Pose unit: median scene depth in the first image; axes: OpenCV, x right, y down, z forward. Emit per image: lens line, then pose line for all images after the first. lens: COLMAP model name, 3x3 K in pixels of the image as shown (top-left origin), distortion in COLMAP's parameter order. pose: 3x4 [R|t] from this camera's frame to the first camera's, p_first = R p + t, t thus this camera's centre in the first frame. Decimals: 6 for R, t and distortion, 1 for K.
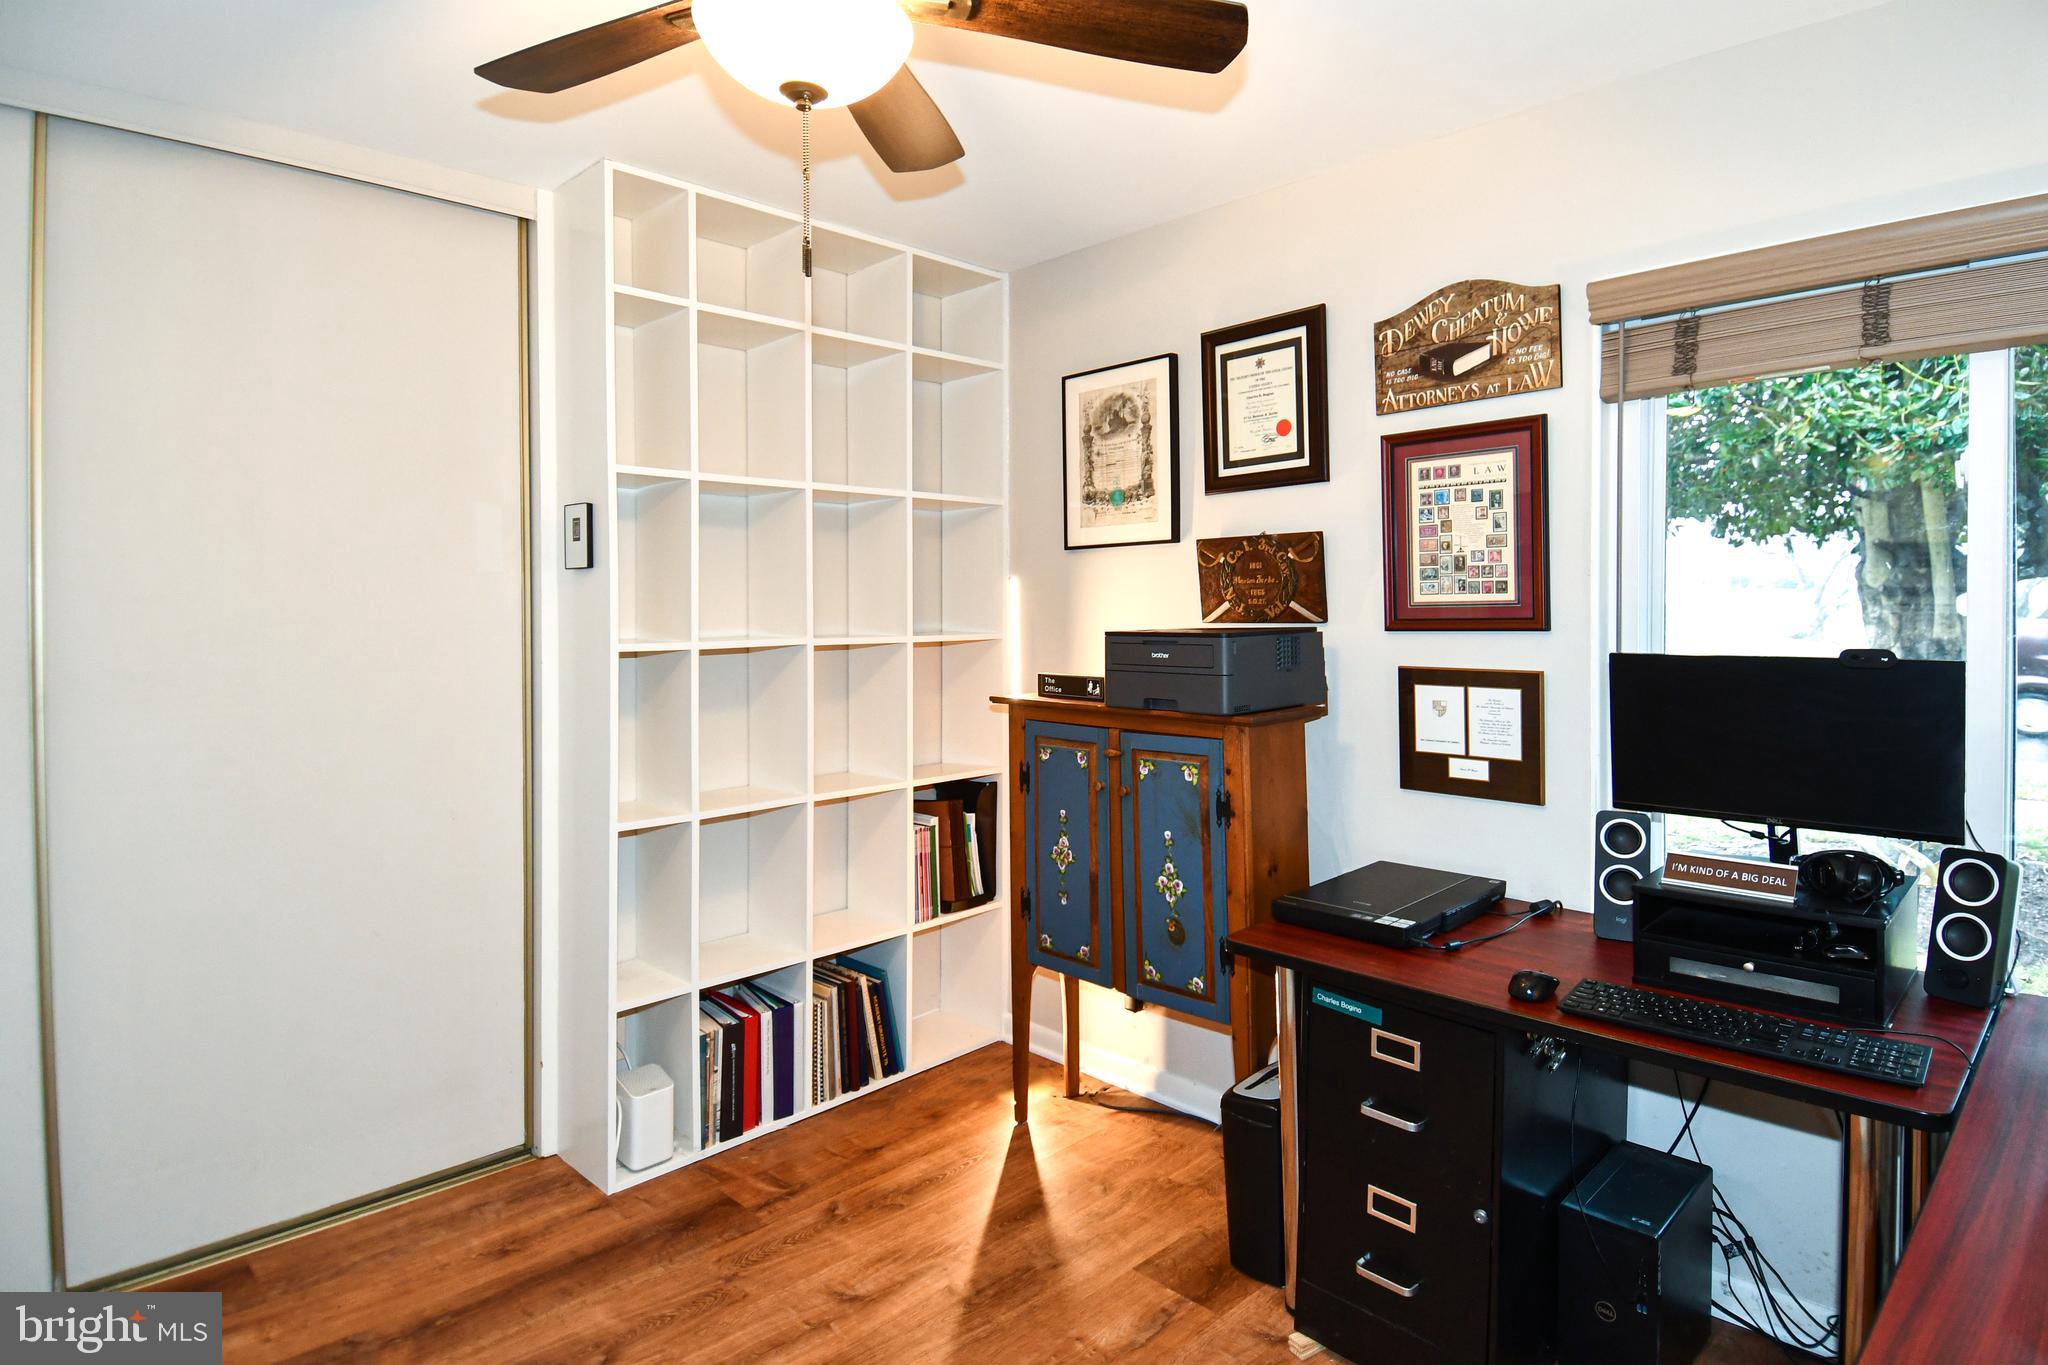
lens RADIAL K [[1092.3, 0, 1035.8], [0, 1092.3, 647.0], [0, 0, 1]] dist [0.058231, -0.071975]
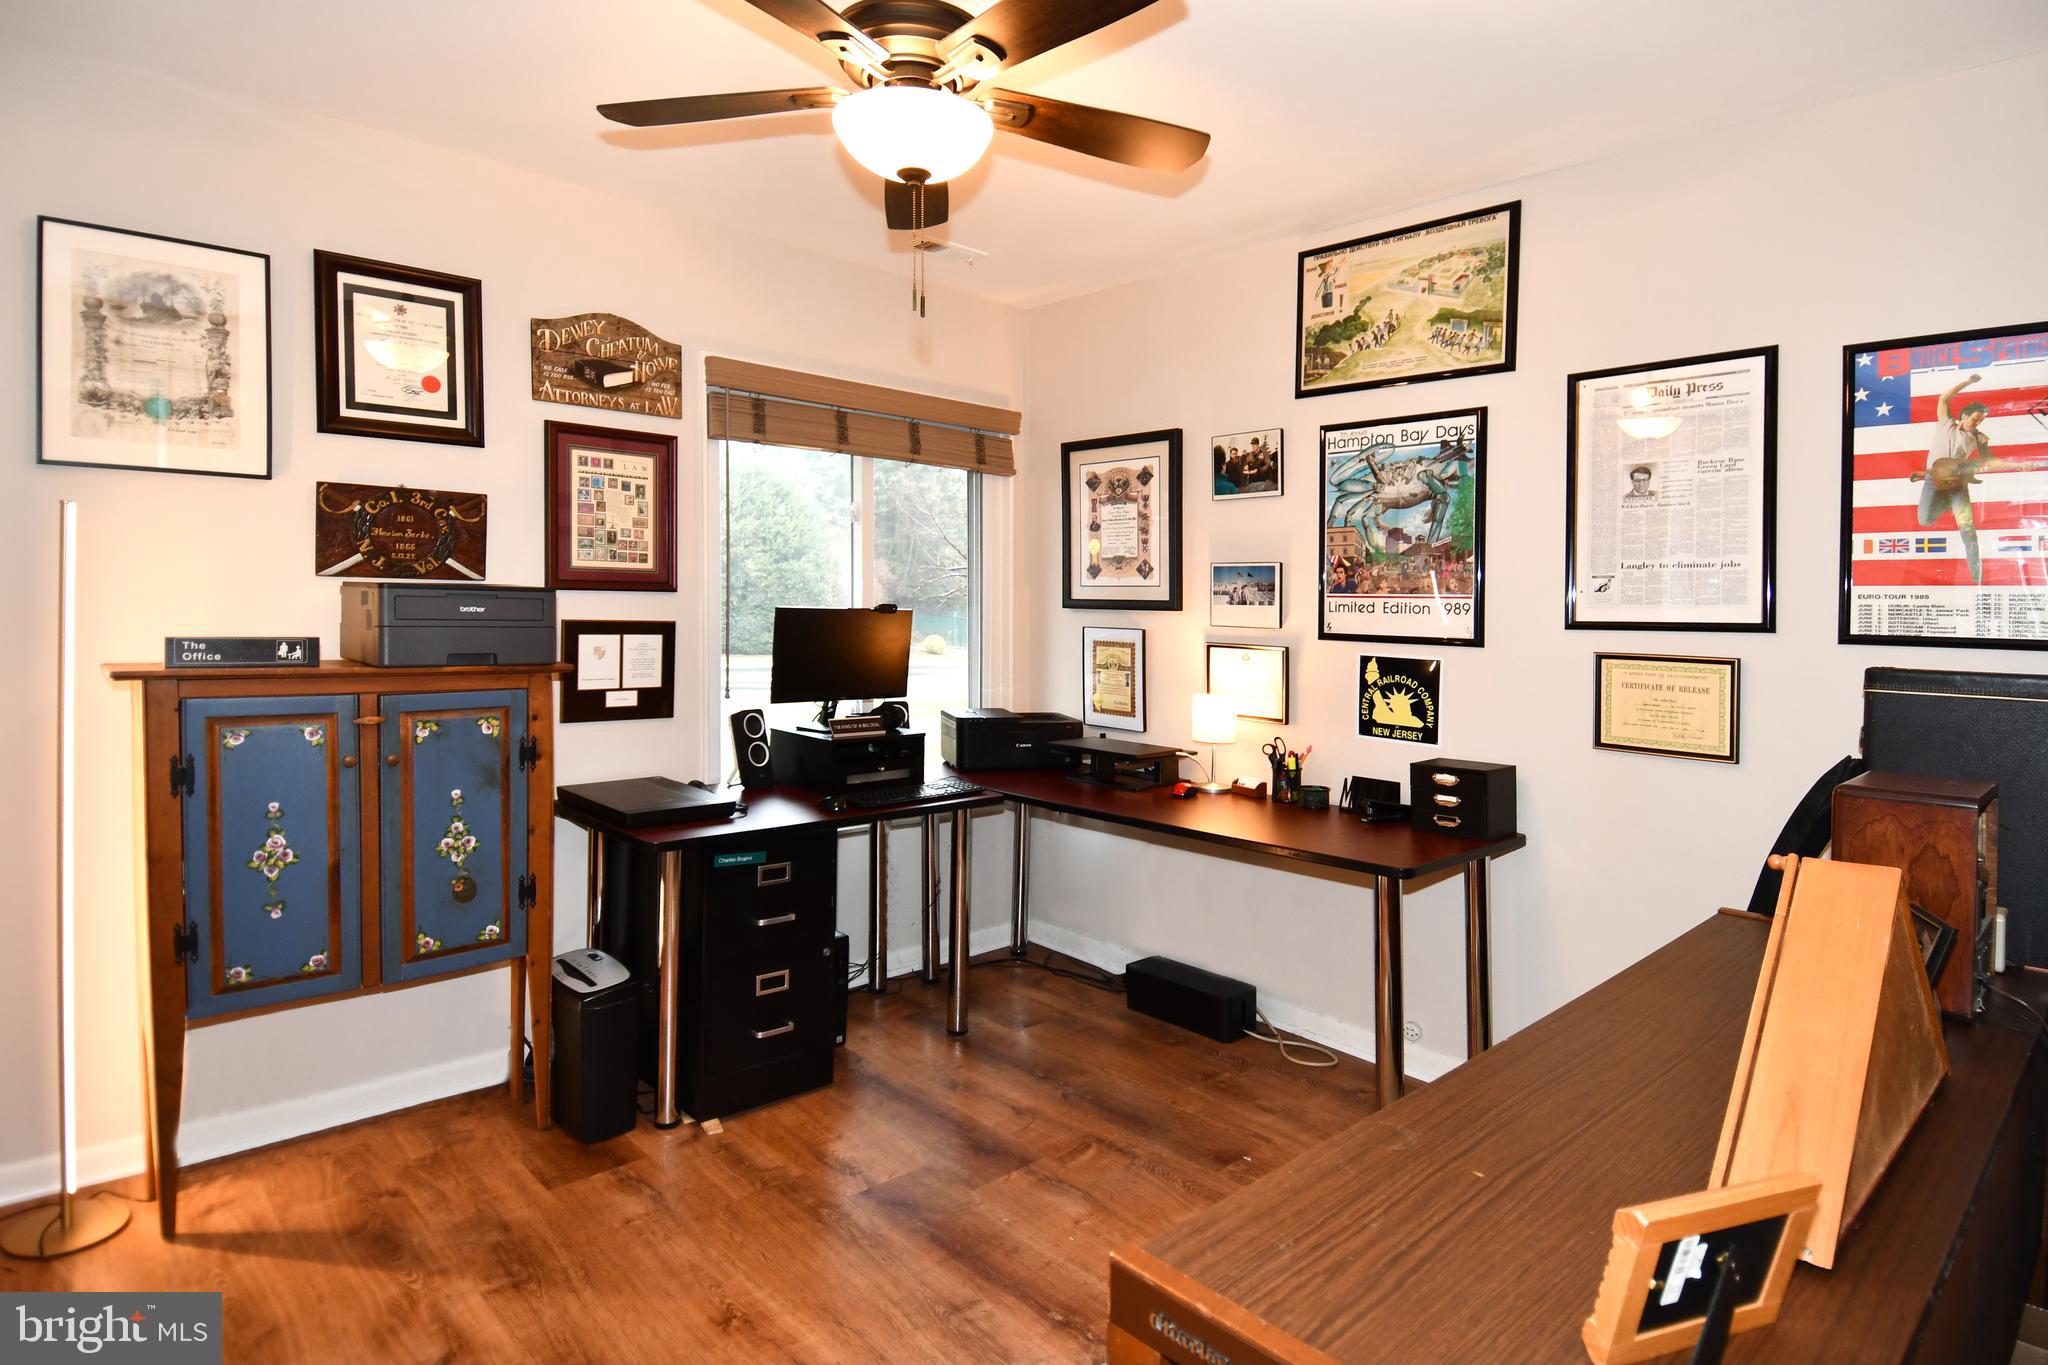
lens RADIAL K [[1119.3, 0, 1113.4], [0, 1119.3, 639.4], [0, 0, 1]] dist [0.046785, -0.050765]
pose [[-0.004408, -0.024138, 0.999699, -0.893708], [0.007297, 0.999681, 0.024169, 0.013882], [-0.999964, 0.007401, -0.004230, 0.419742]]
